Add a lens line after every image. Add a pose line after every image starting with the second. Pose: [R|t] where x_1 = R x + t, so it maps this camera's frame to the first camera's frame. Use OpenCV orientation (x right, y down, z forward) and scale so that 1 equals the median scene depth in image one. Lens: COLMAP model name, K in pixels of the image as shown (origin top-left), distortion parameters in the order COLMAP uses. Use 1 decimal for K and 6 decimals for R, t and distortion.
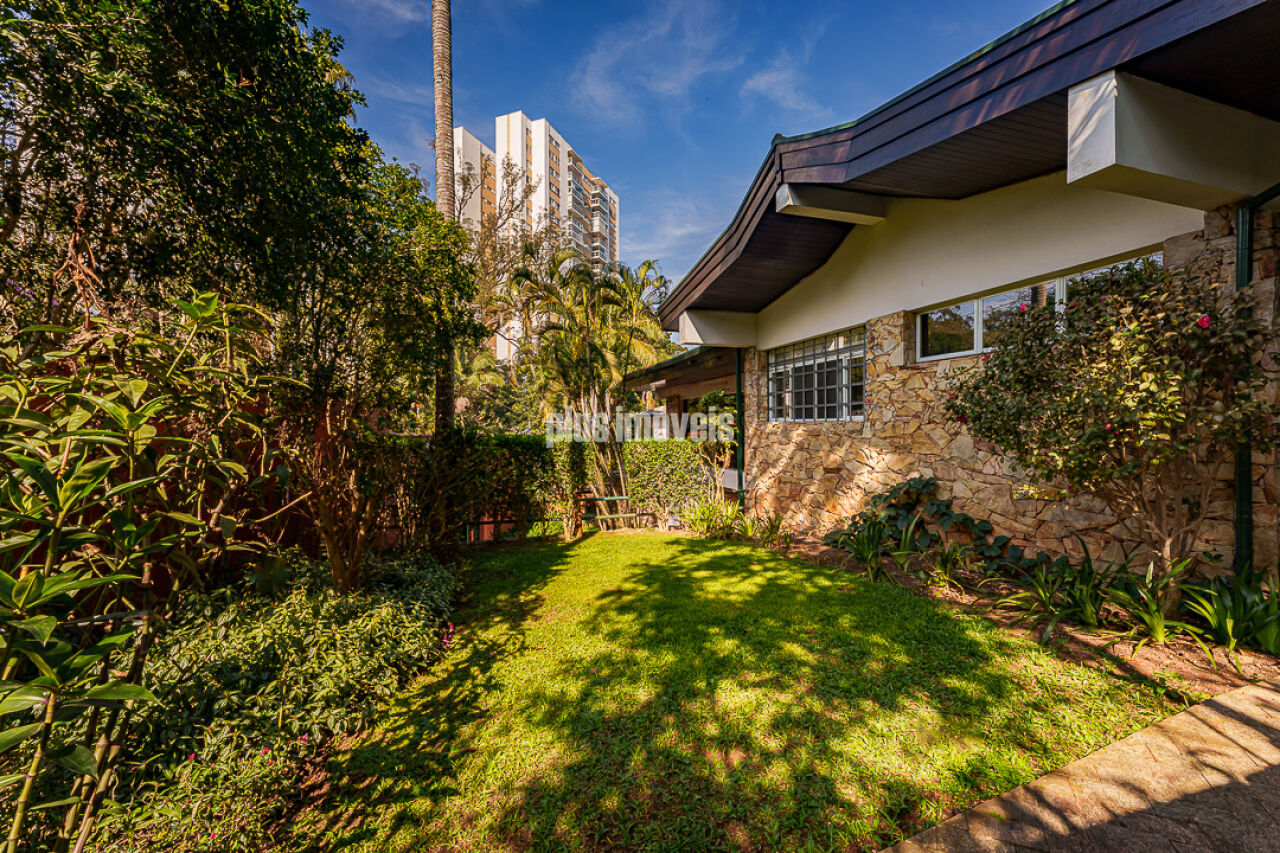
lens RADIAL K [[512.9, 0, 641.0], [0, 512.9, 422.3], [0, 0, 1]] dist [0.002339, 0.000228]
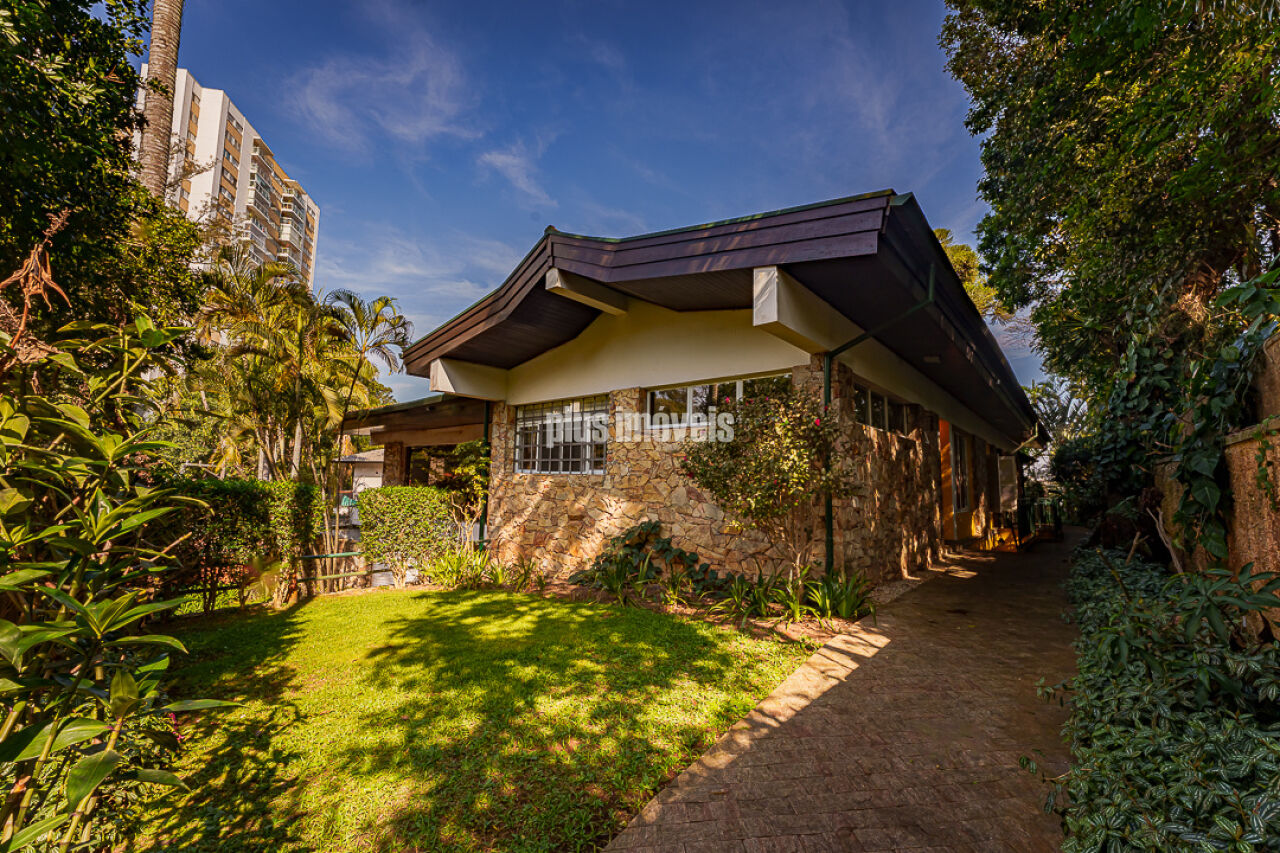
lens RADIAL K [[512.9, 0, 645.0], [0, 512.9, 421.0], [0, 0, 1]] dist [0.002339, 0.000228]
pose [[0.850145, 0.082180, 0.520096, -0.217368], [-0.027894, 0.993388, -0.111370, 0.007378], [-0.525809, 0.080173, 0.846816, -0.115114]]
